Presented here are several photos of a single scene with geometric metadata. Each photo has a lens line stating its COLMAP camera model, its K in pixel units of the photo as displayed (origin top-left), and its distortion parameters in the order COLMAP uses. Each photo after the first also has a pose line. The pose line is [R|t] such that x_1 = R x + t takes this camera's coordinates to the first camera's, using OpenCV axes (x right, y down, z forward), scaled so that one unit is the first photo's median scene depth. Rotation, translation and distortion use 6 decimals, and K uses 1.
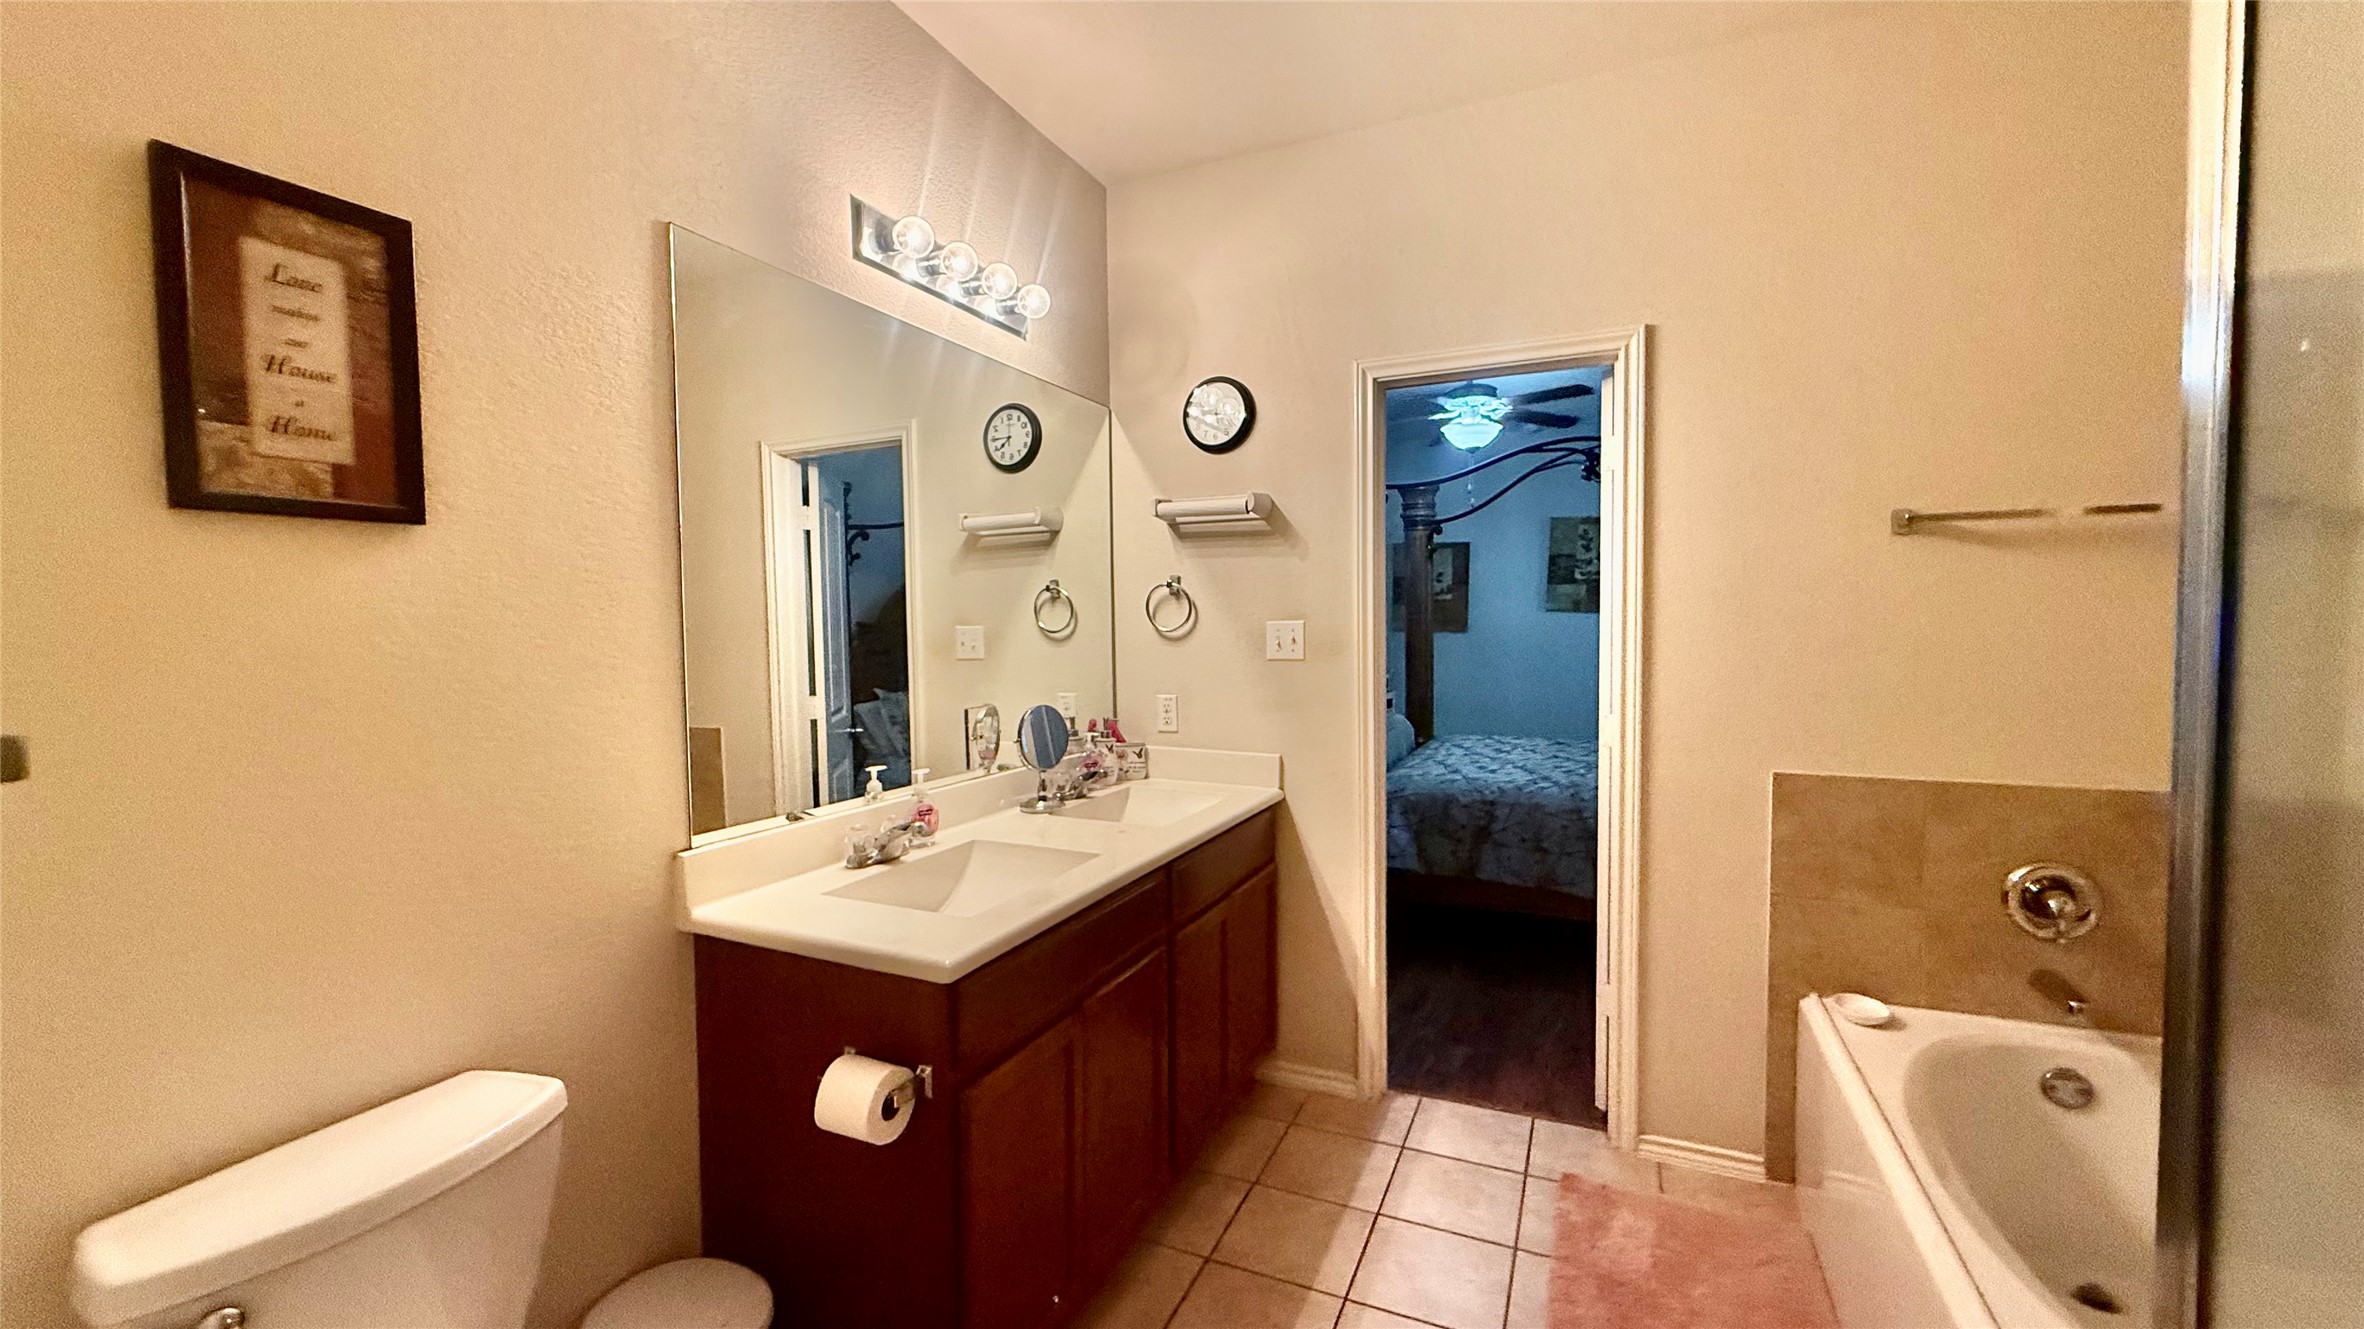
lens RADIAL K [[939.6, 0, 1179.5], [0, 939.6, 665.0], [0, 0, 1]] dist [0.002231, 0.000038]
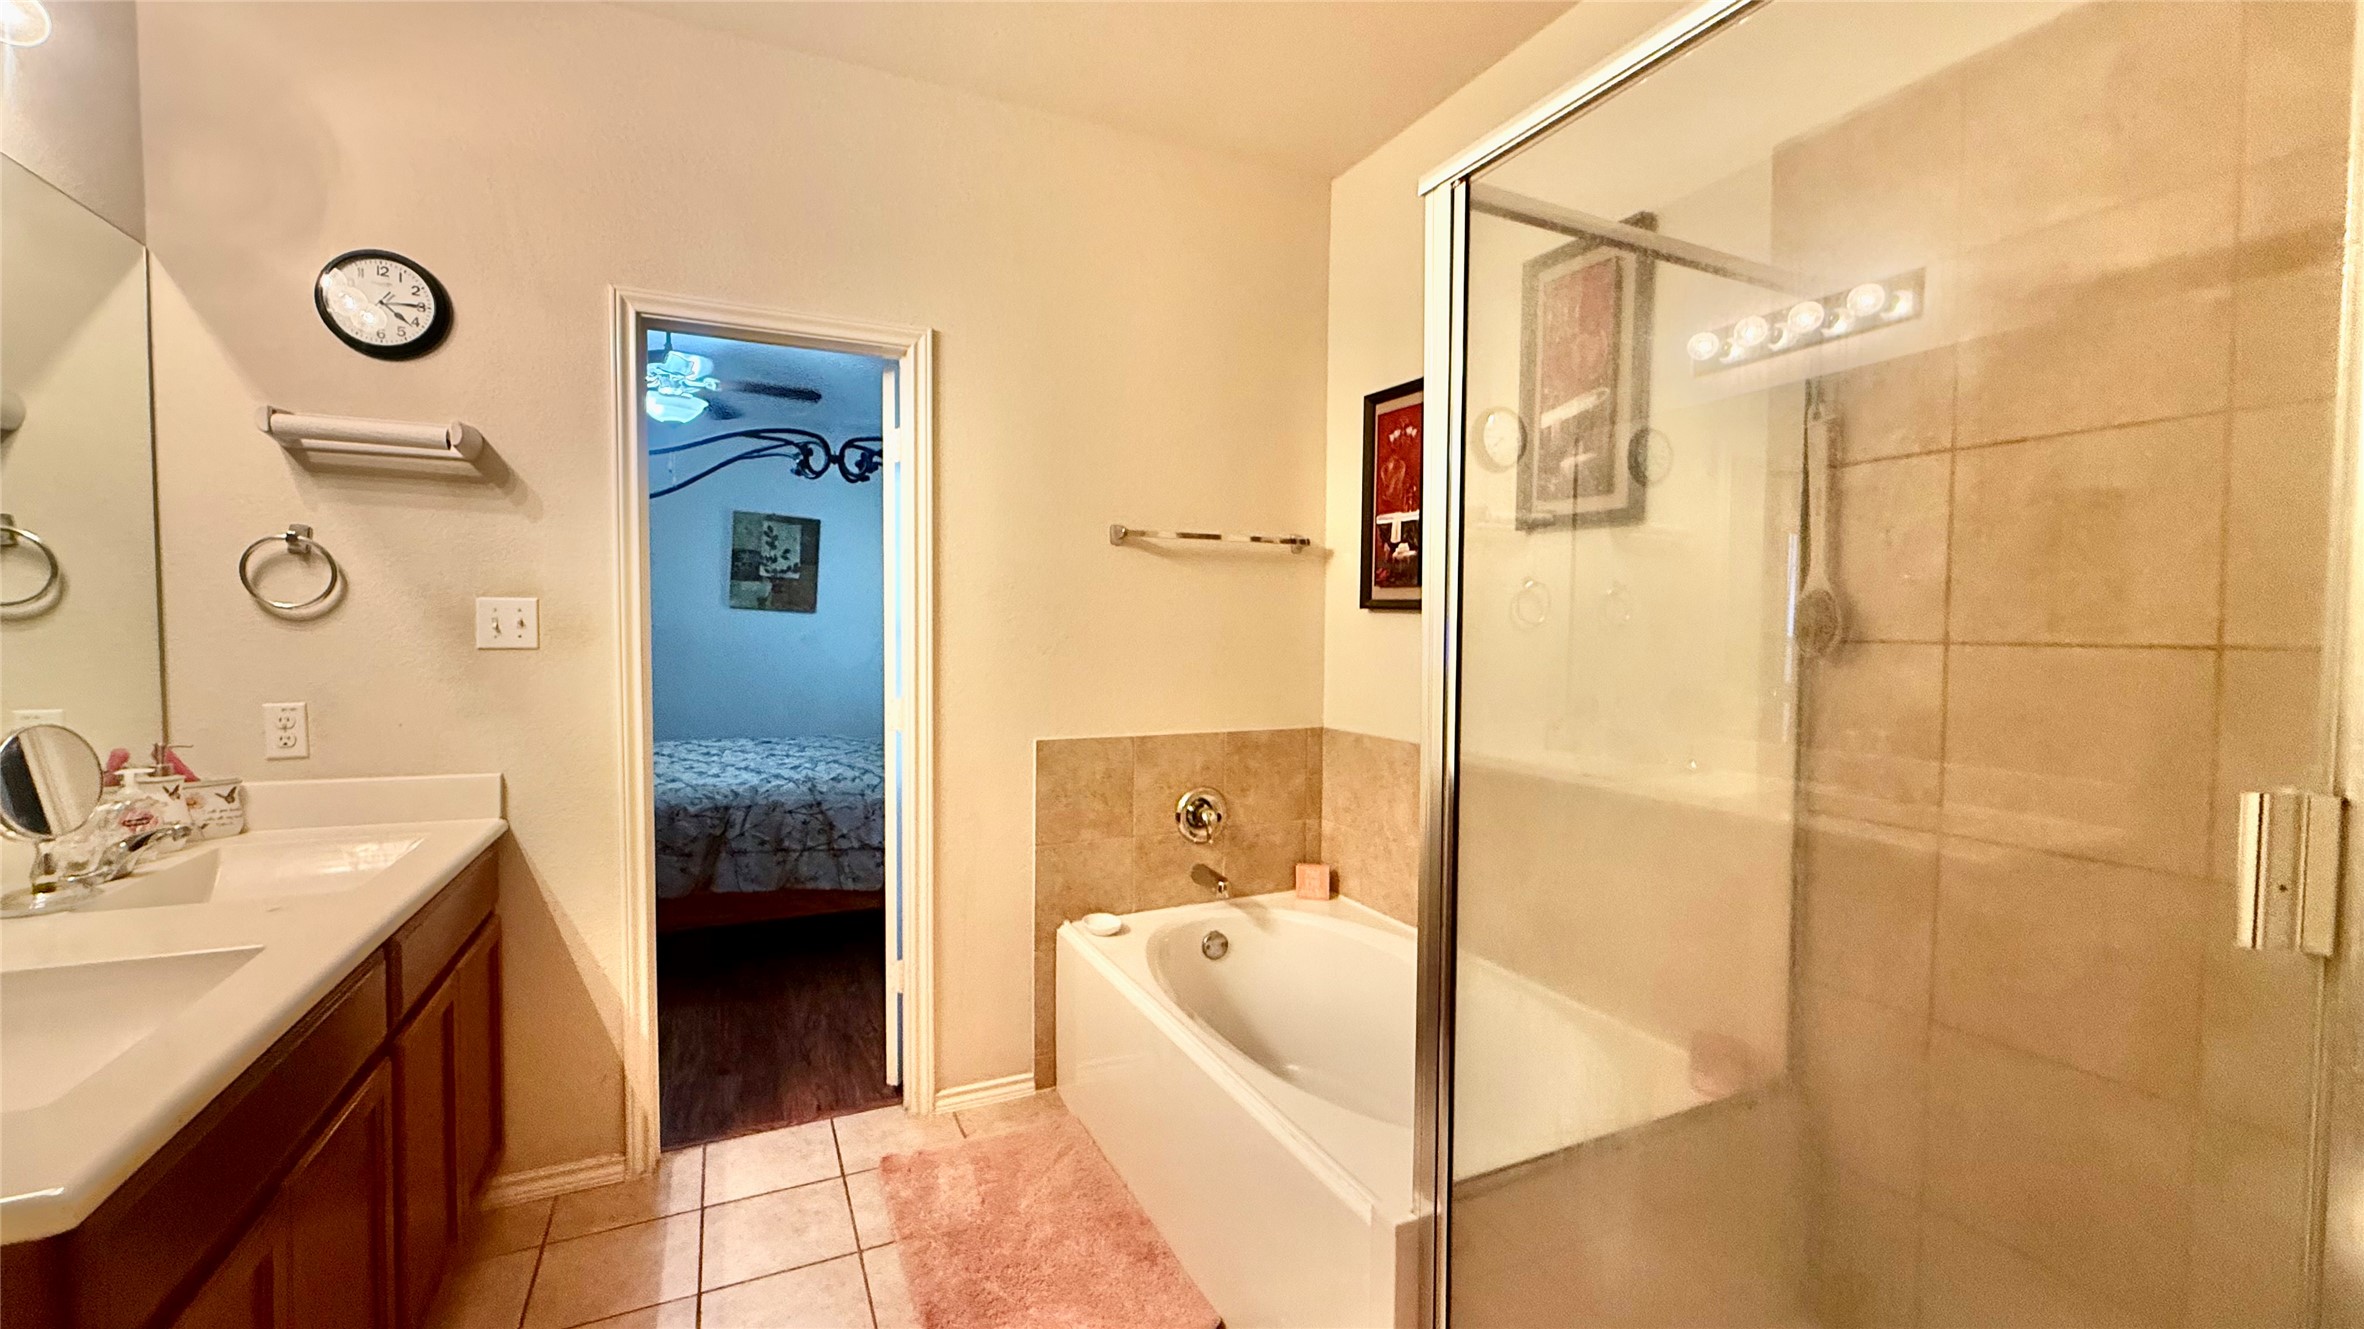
lens RADIAL K [[939.6, 0, 1179.5], [0, 939.6, 665.0], [0, 0, 1]] dist [0.002231, 0.000038]
pose [[0.650626, -0.017119, 0.759206, -0.119006], [0.020455, 0.999778, 0.005014, 0.015842], [-0.759123, 0.012267, 0.650832, 0.089891]]
